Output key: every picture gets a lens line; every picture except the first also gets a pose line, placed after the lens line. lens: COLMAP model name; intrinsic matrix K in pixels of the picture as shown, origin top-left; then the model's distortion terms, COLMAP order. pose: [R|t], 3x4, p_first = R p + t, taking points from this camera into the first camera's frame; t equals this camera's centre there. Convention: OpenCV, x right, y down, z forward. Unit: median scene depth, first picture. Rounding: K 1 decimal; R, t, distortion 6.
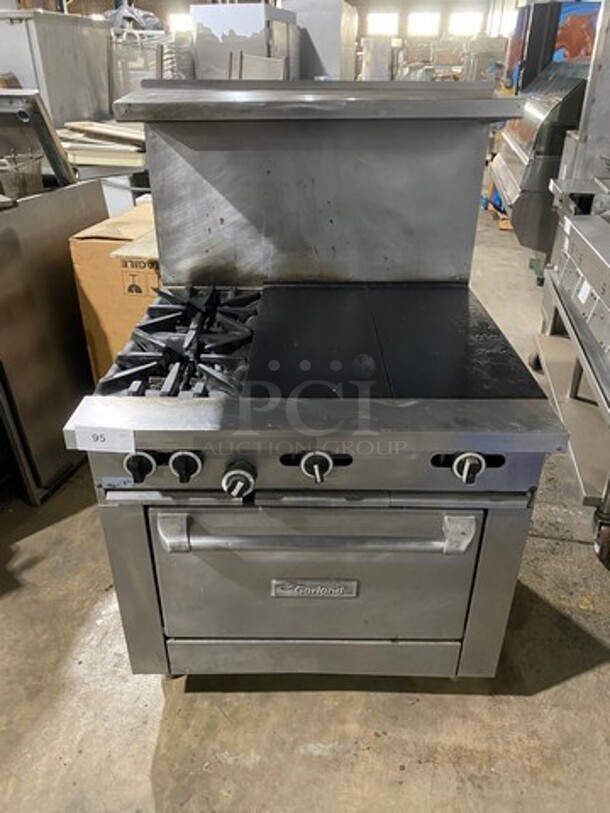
lens RADIAL K [[623.5, 0, 305.4], [0, 623.5, 409.5], [0, 0, 1]] dist [0.002523, -0.006580]
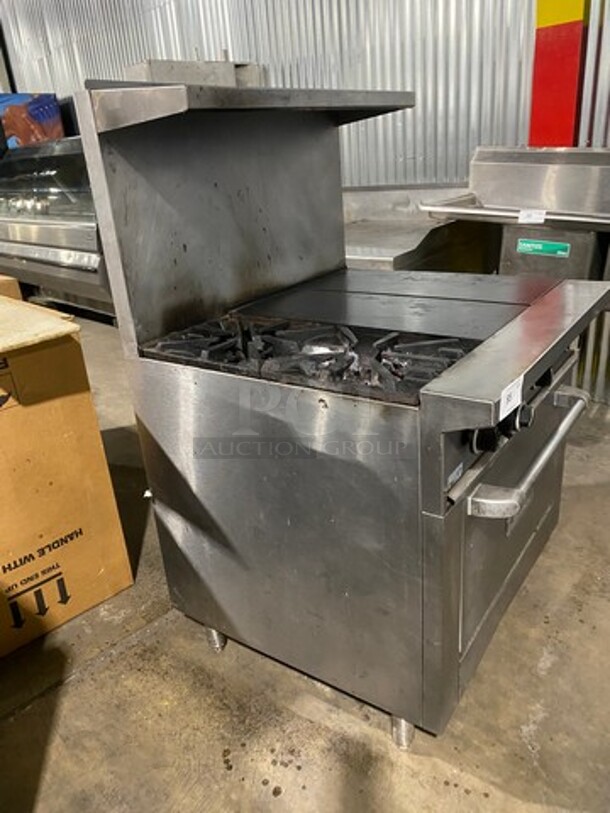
lens RADIAL K [[623.5, 0, 308.7], [0, 623.5, 405.2], [0, 0, 1]] dist [0.002523, -0.006580]
pose [[0.554972, -0.347799, 0.755673, -0.734458], [0.462195, 0.884204, 0.067516, -0.088424], [-0.691651, 0.311799, 0.651460, 0.383215]]
